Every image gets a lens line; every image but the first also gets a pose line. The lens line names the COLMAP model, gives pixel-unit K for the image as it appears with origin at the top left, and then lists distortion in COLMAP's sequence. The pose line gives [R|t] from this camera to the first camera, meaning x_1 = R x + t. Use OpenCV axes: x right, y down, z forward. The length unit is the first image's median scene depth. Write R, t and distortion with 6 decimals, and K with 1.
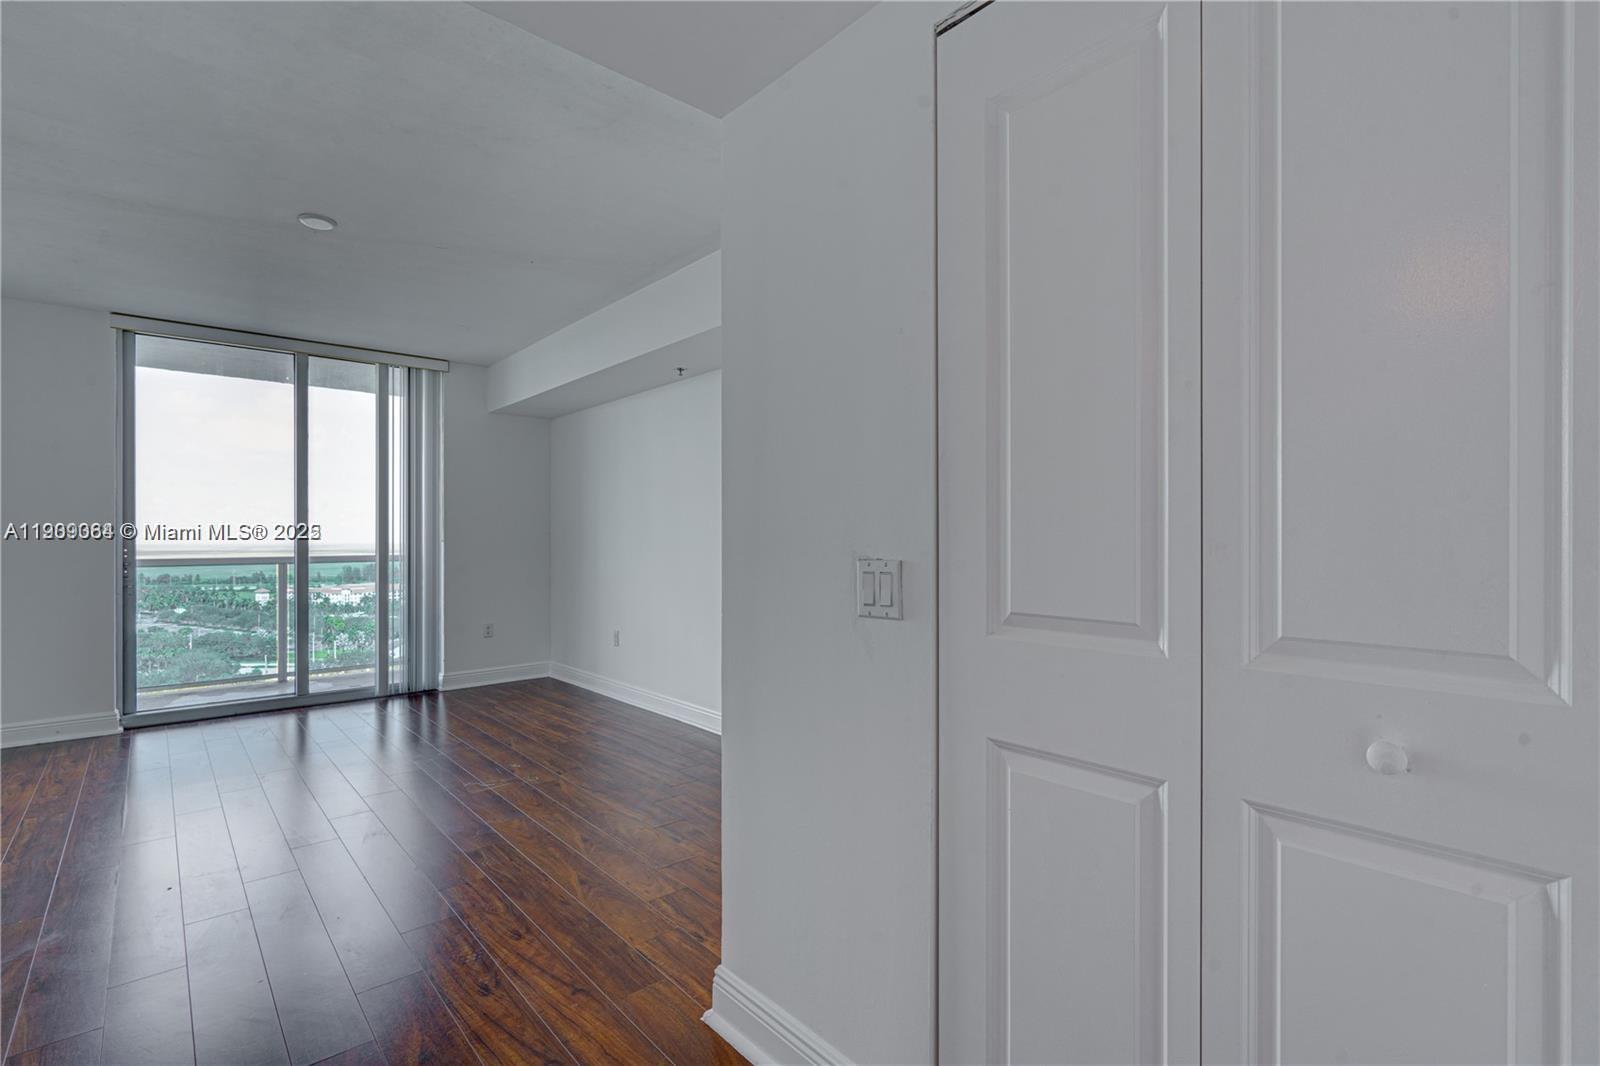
lens RADIAL K [[747.5, 0, 804.2], [0, 747.5, 538.0], [0, 0, 1]] dist [0.001602, 0.000416]
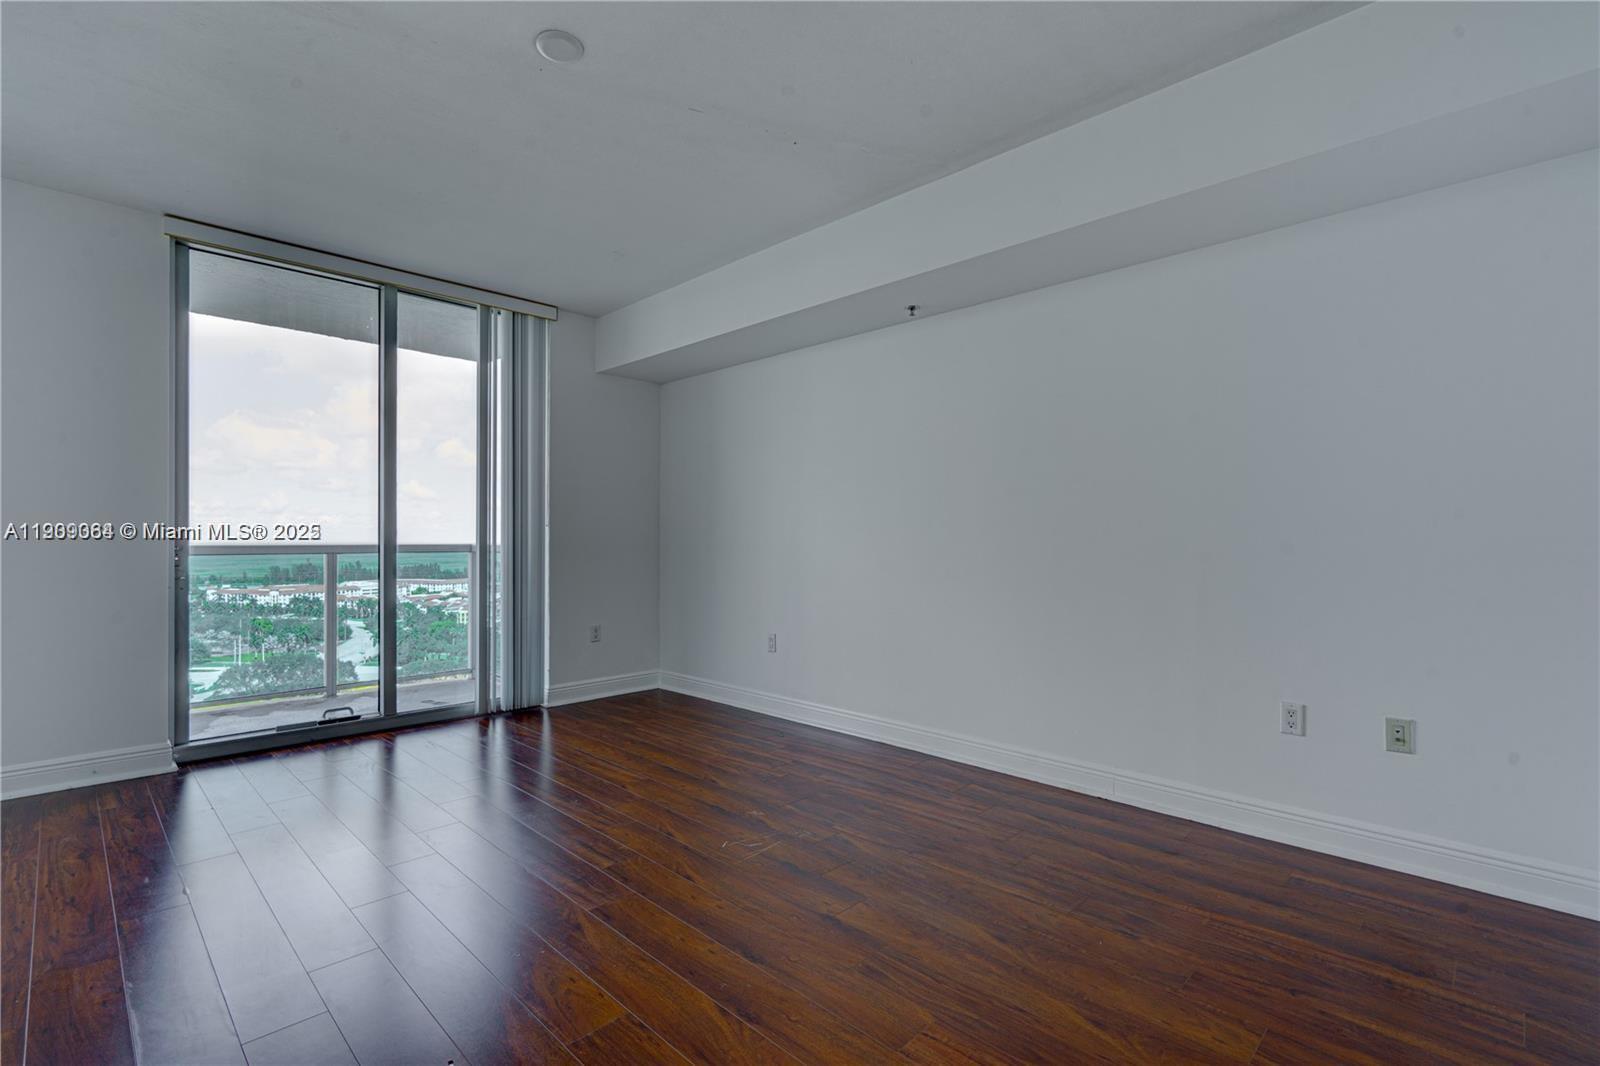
lens RADIAL K [[739.5, 0, 792.6], [0, 739.5, 541.2], [0, 0, 1]] dist [-0.002829, -0.000033]
pose [[0.997807, 0.003987, 0.066065, -0.290281], [-0.004126, 0.999990, 0.001960, 0.020115], [-0.066057, -0.002228, 0.997813, 0.182465]]
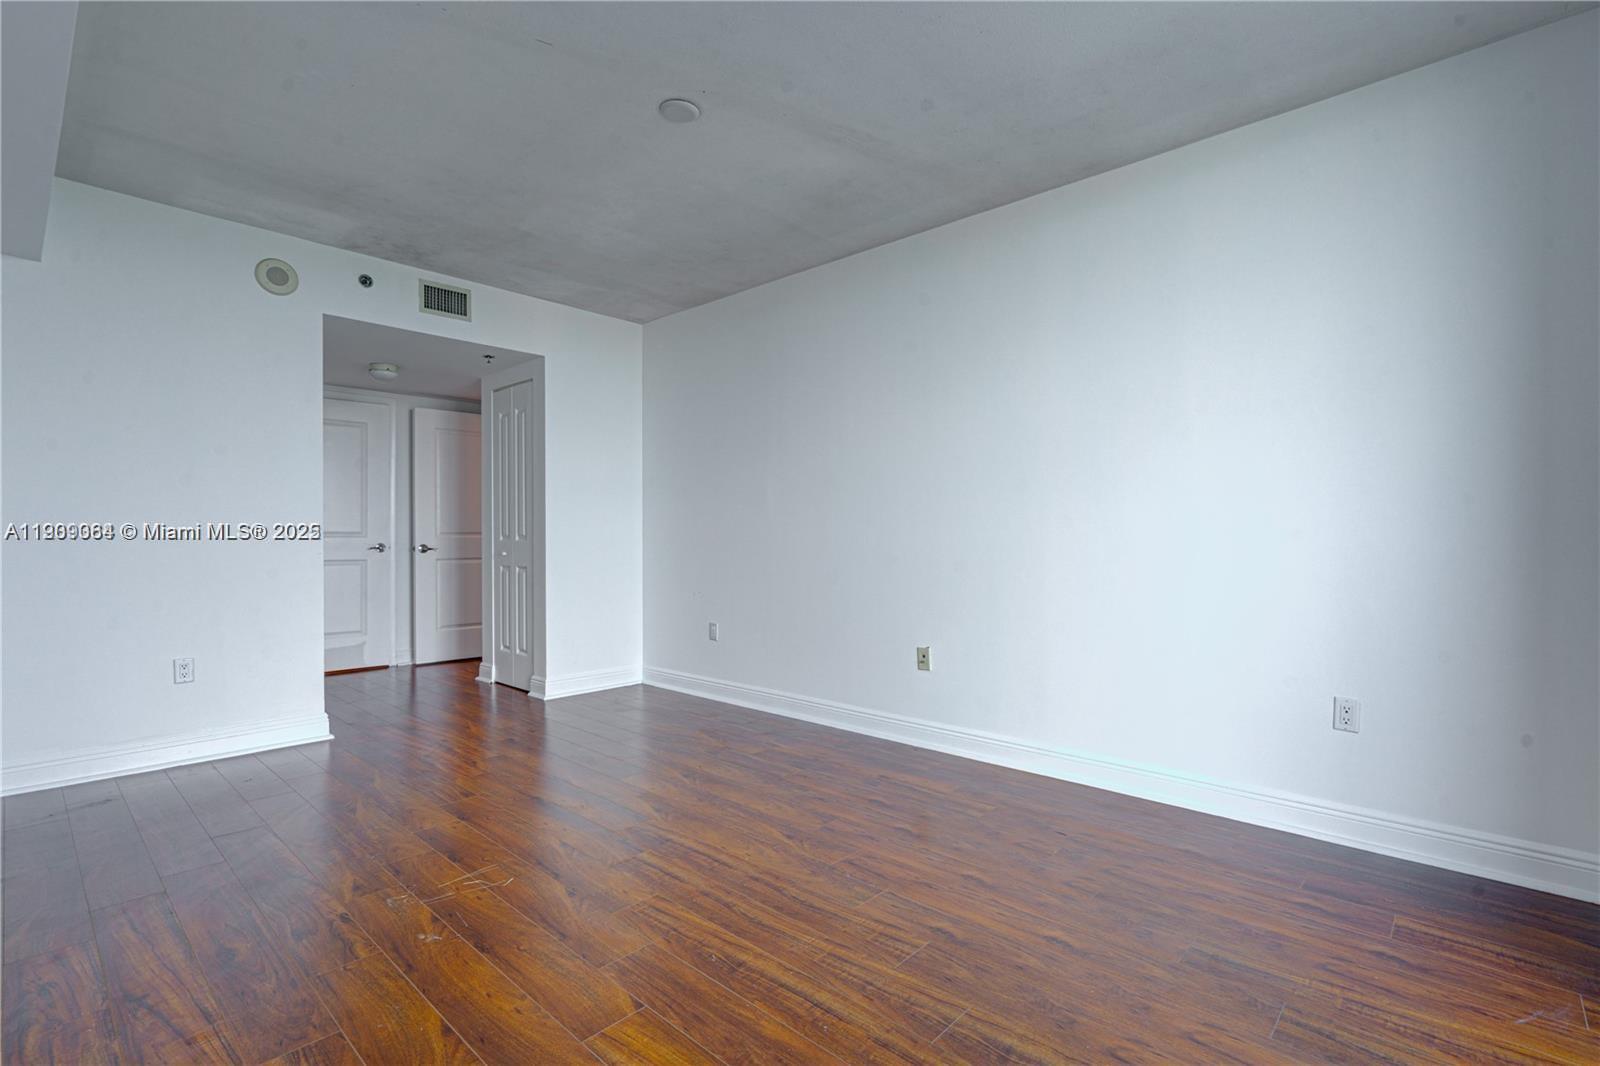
lens RADIAL K [[734.5, 0, 804.0], [0, 734.5, 538.0], [0, 0, 1]] dist [-0.000287, -0.000182]
pose [[-0.994368, 0.003231, -0.105935, -0.423392], [0.002724, 0.999984, 0.004932, 0.026519], [0.105949, 0.004615, -0.994361, 1.096094]]
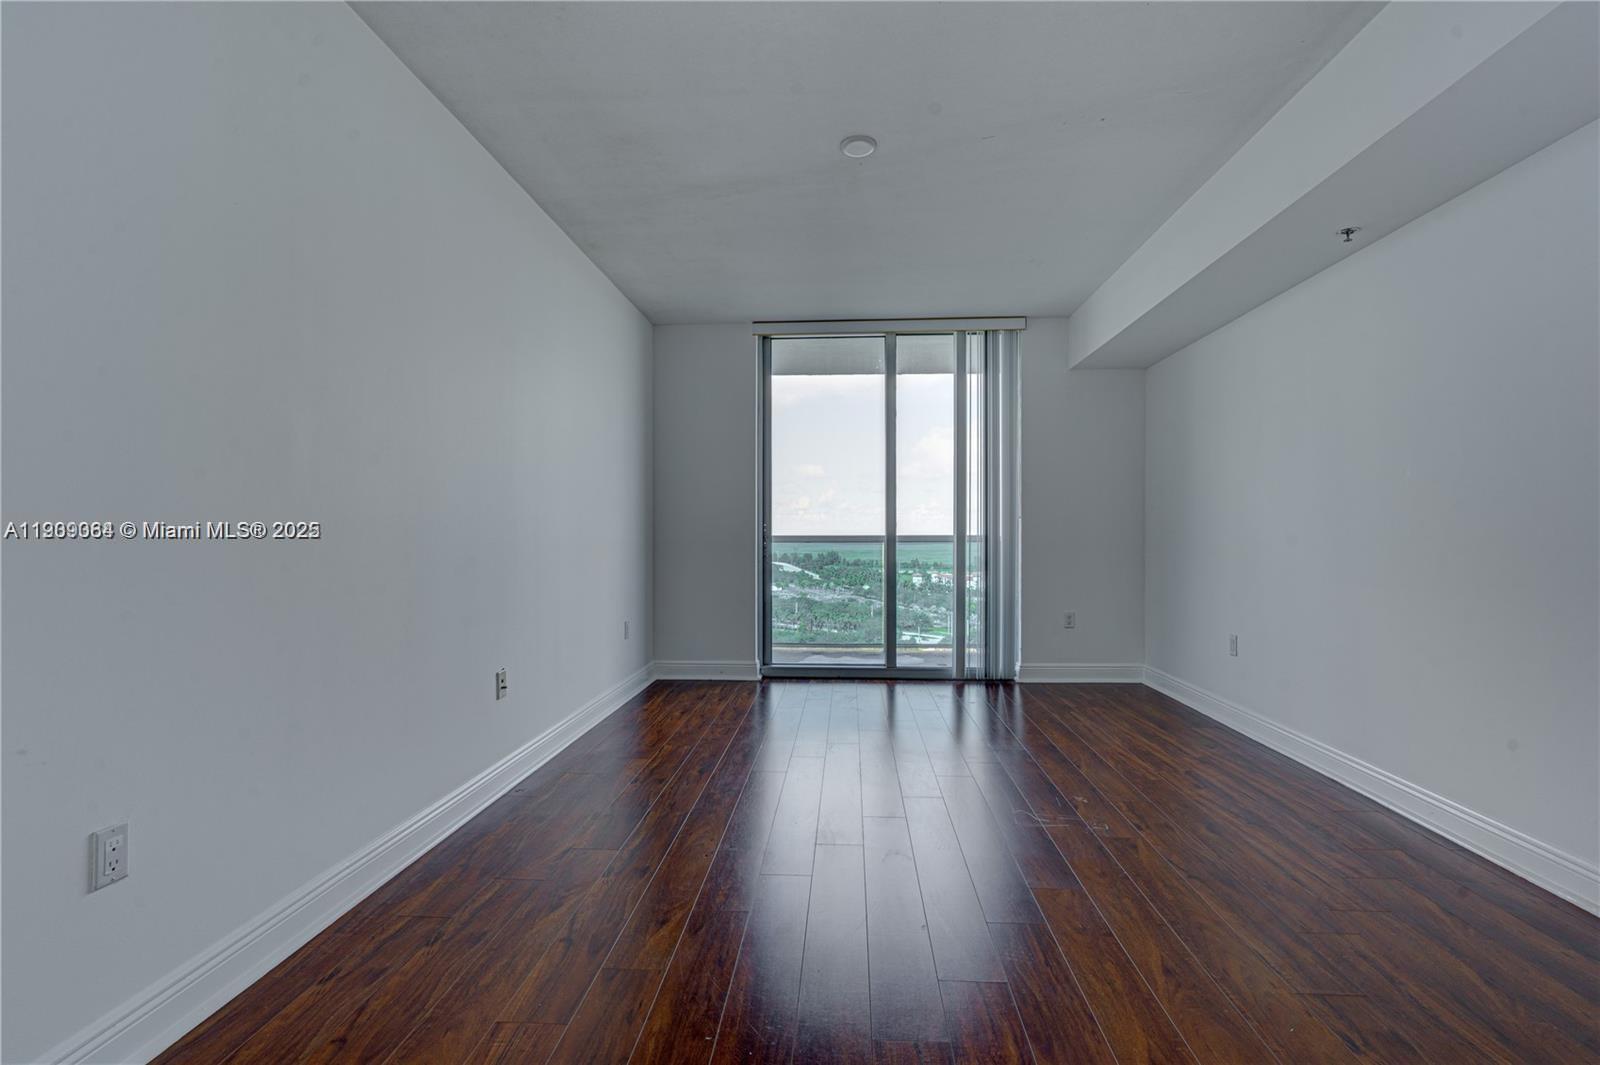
lens RADIAL K [[734.5, 0, 804.0], [0, 734.5, 537.5], [0, 0, 1]] dist [-0.000287, -0.000182]
pose [[0.709588, 0.005105, -0.704598, -0.044743], [-0.000451, 0.999977, 0.006791, 0.024275], [0.704617, -0.004501, 0.709574, 0.198710]]
